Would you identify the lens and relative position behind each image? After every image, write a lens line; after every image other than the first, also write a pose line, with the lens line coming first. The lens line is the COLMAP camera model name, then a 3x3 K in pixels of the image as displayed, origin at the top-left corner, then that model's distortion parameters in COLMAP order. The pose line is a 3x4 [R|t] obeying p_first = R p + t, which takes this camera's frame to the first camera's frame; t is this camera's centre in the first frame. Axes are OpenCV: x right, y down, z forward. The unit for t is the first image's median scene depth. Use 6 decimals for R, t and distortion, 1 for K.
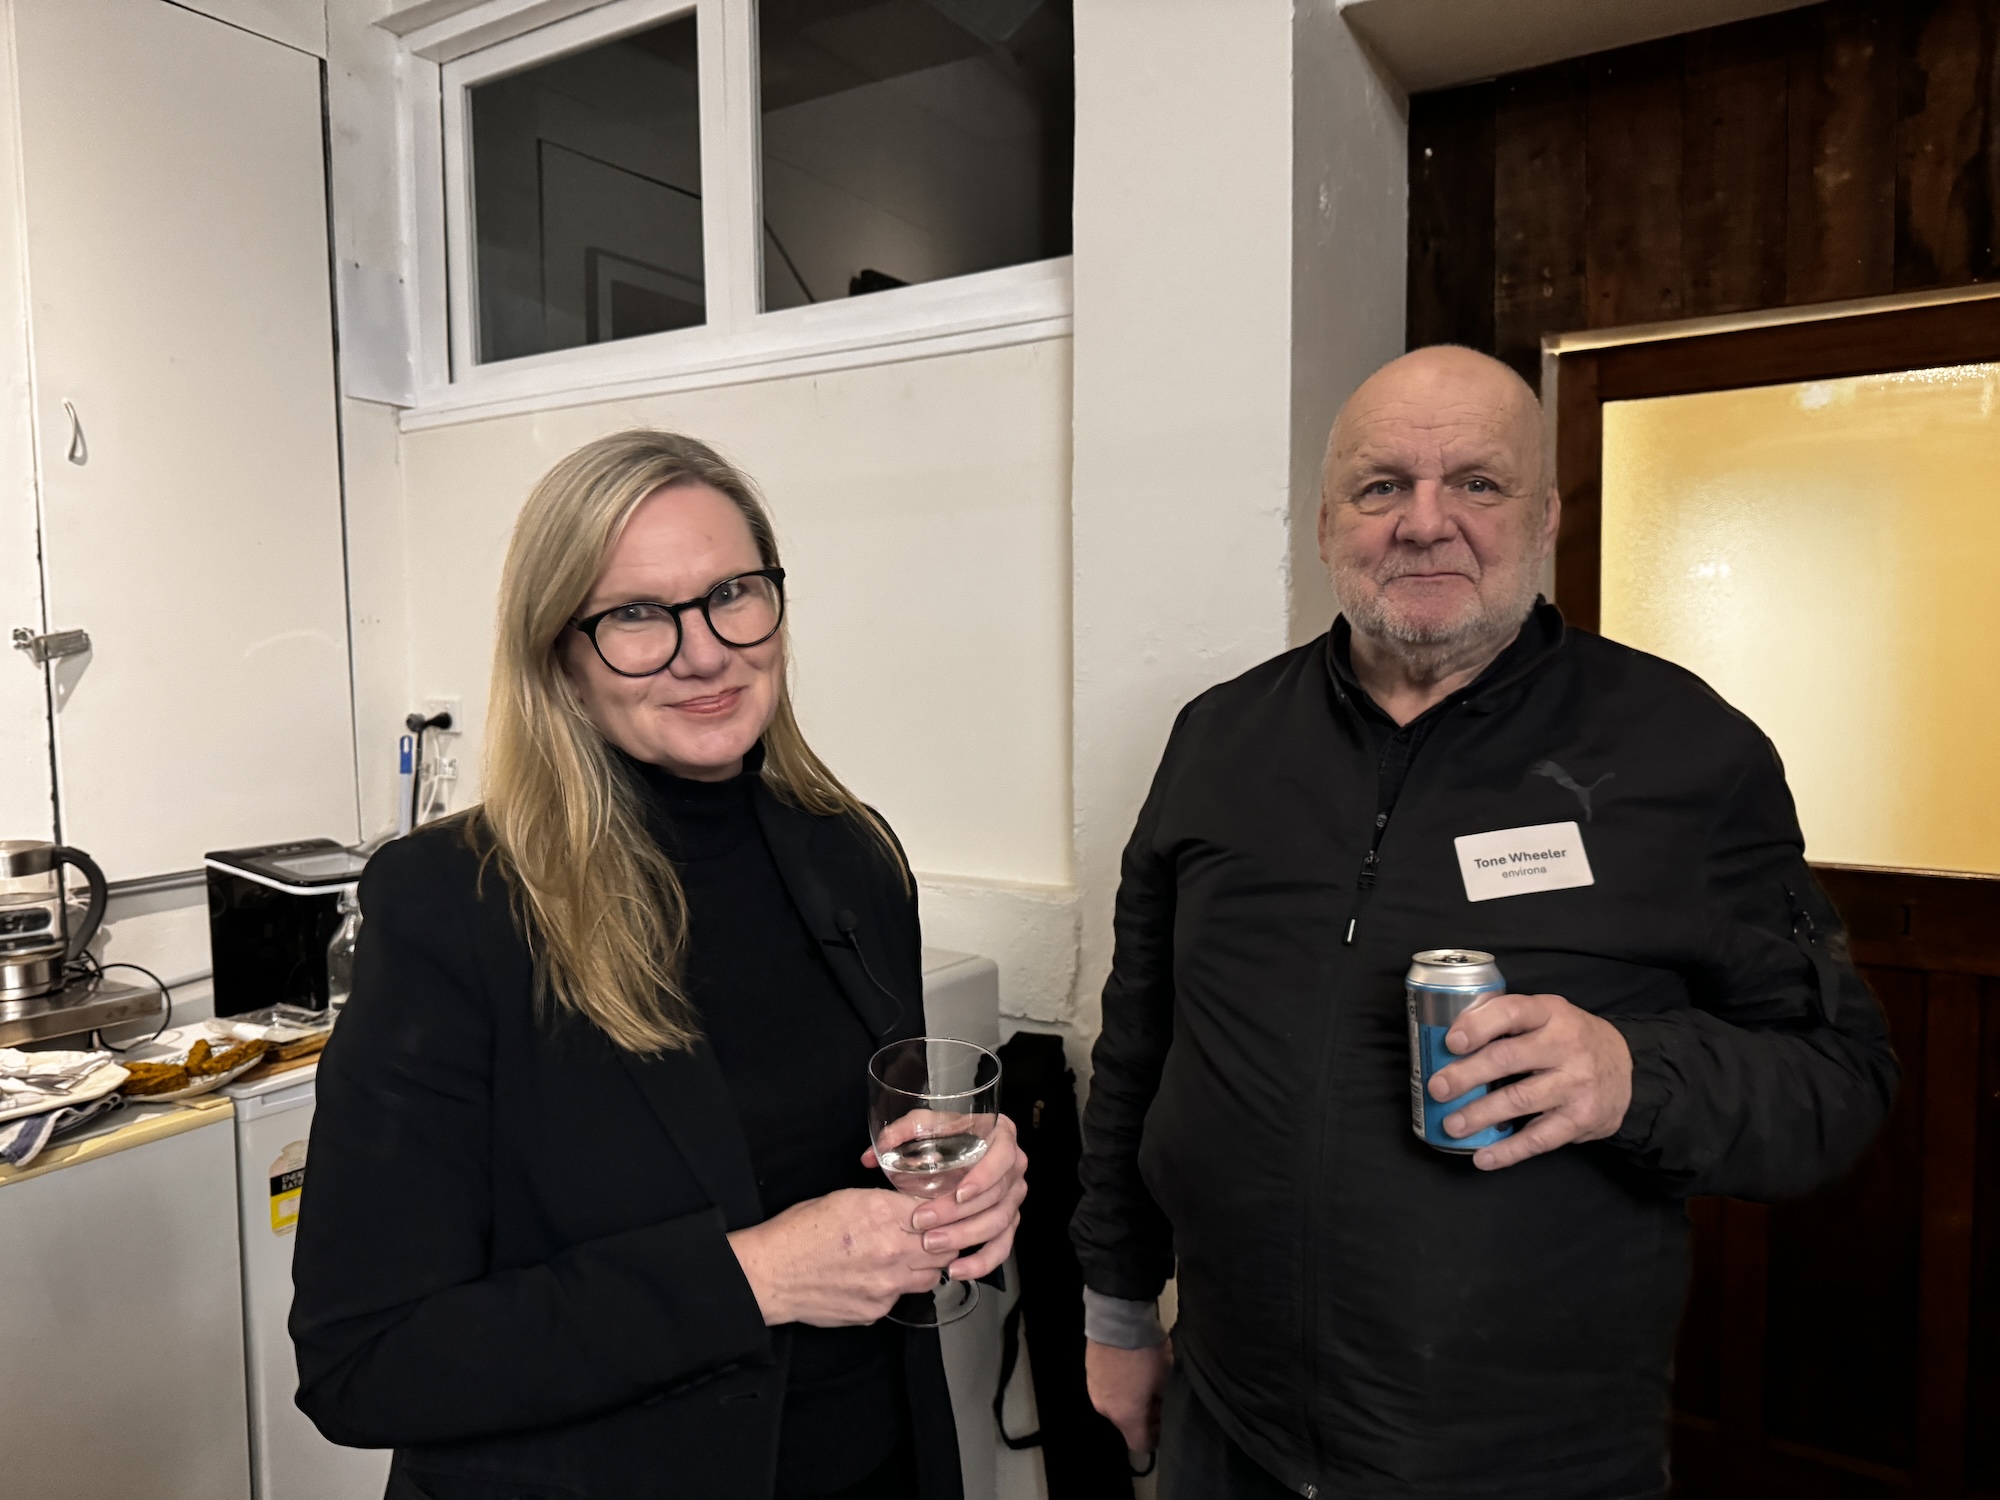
lens RADIAL K [[1419.3, 0, 1005.6], [0, 1419.3, 744.4], [0, 0, 1]] dist [0.008235, -0.001545]
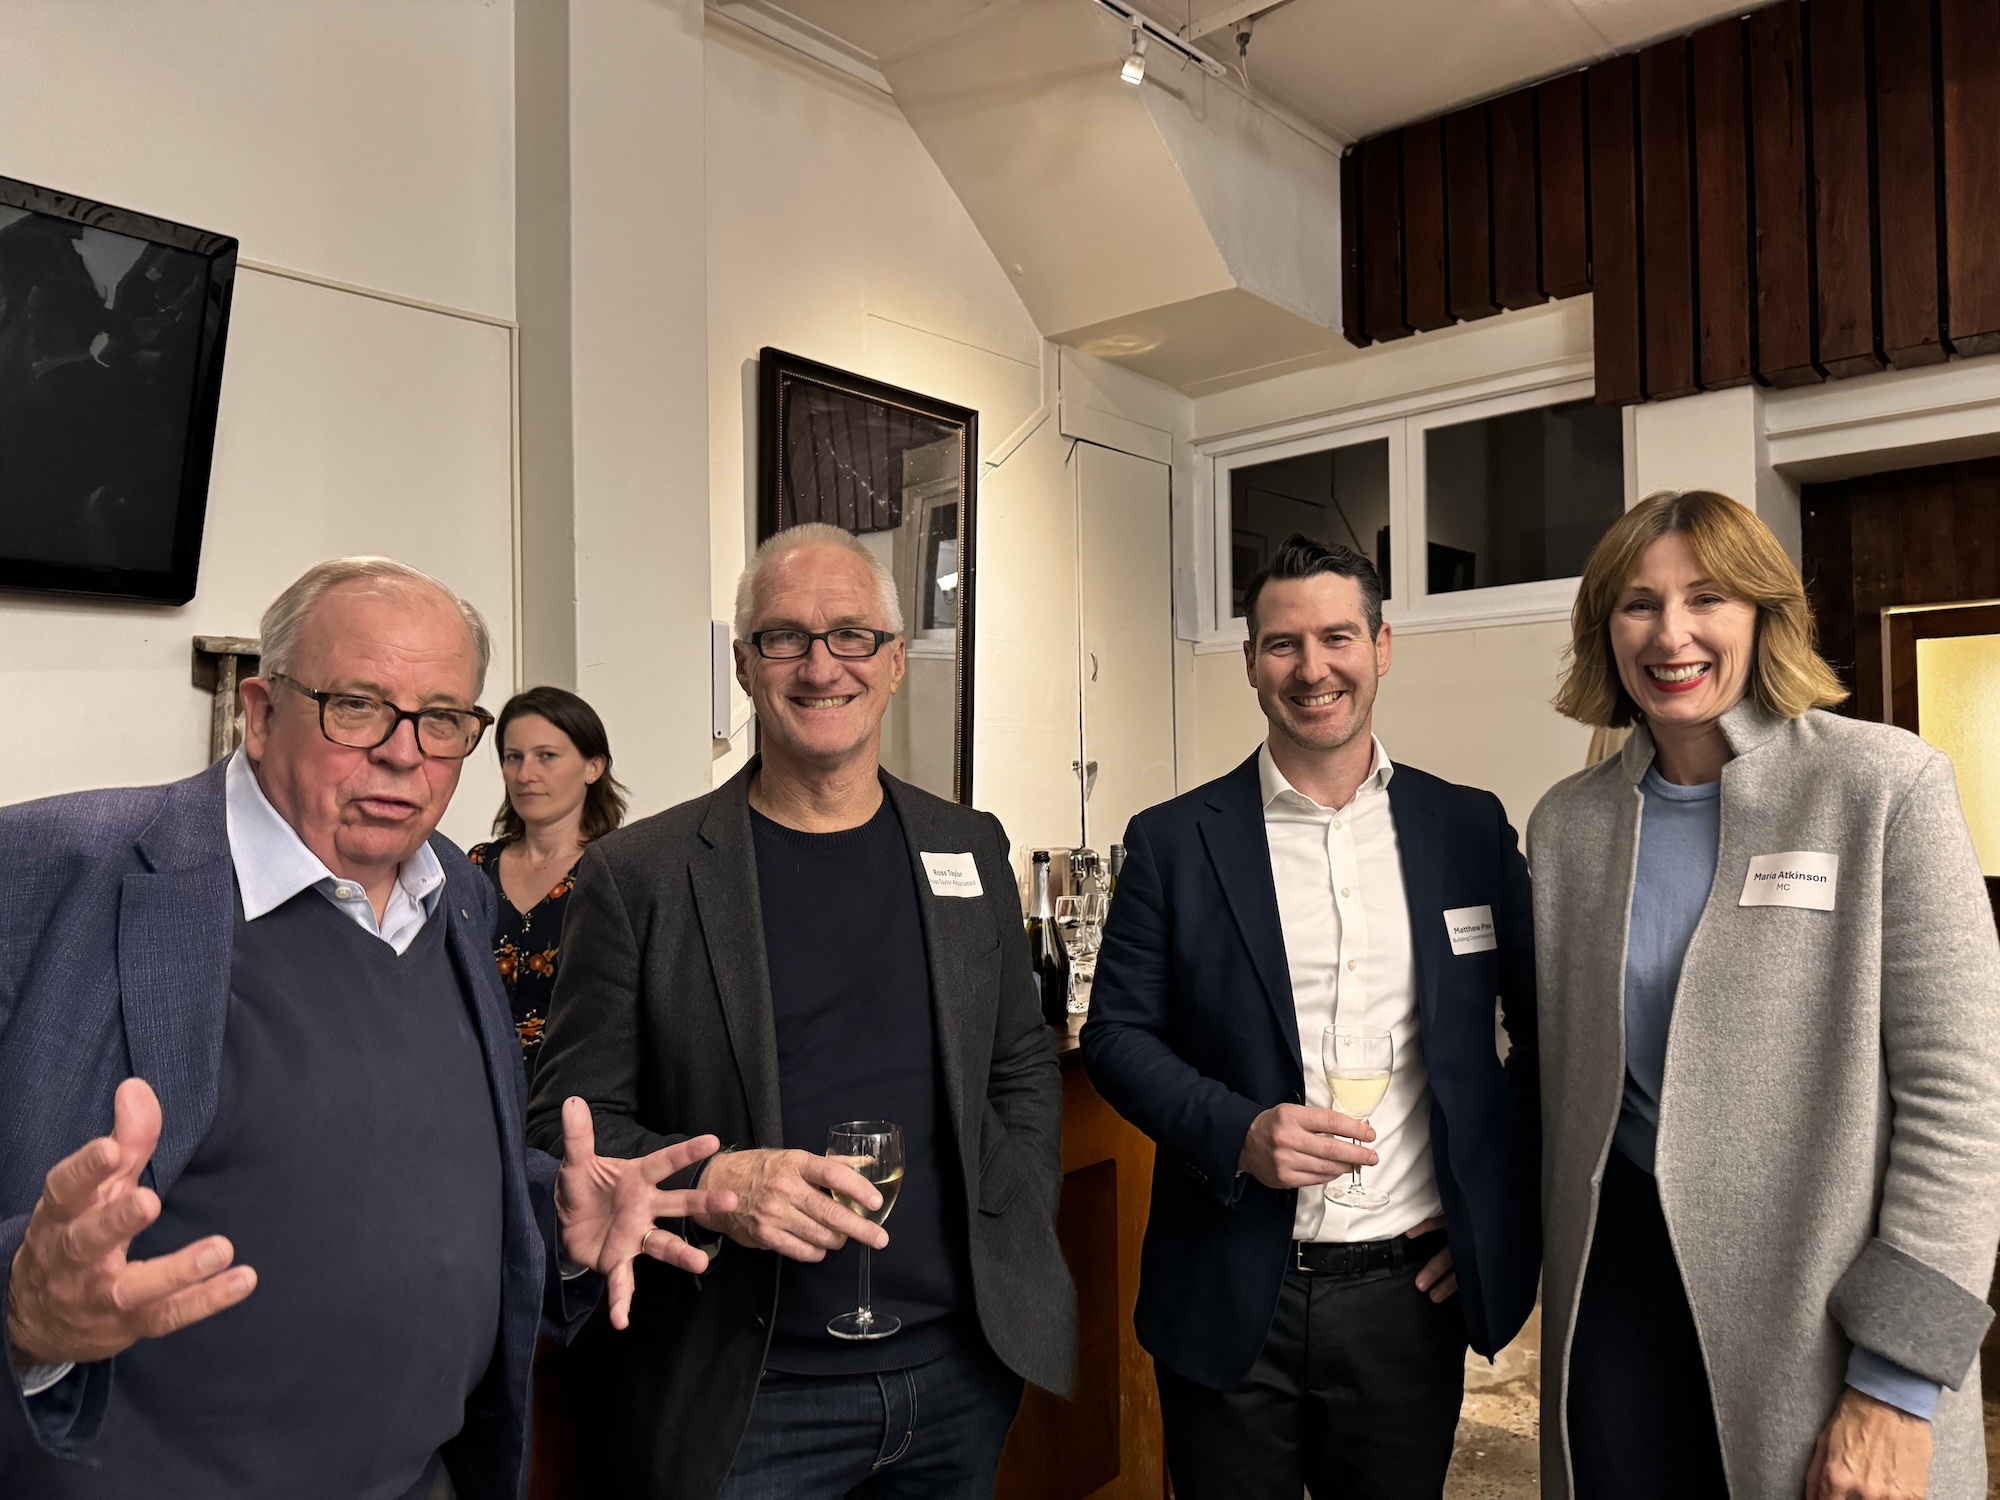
lens RADIAL K [[1419.3, 0, 994.6], [0, 1419.3, 758.1], [0, 0, 1]] dist [0.008235, -0.001545]
pose [[0.986123, -0.005292, -0.165929, -0.497756], [-0.009975, 0.995797, -0.091040, 0.108869], [0.165714, 0.091432, 0.981926, -1.098575]]
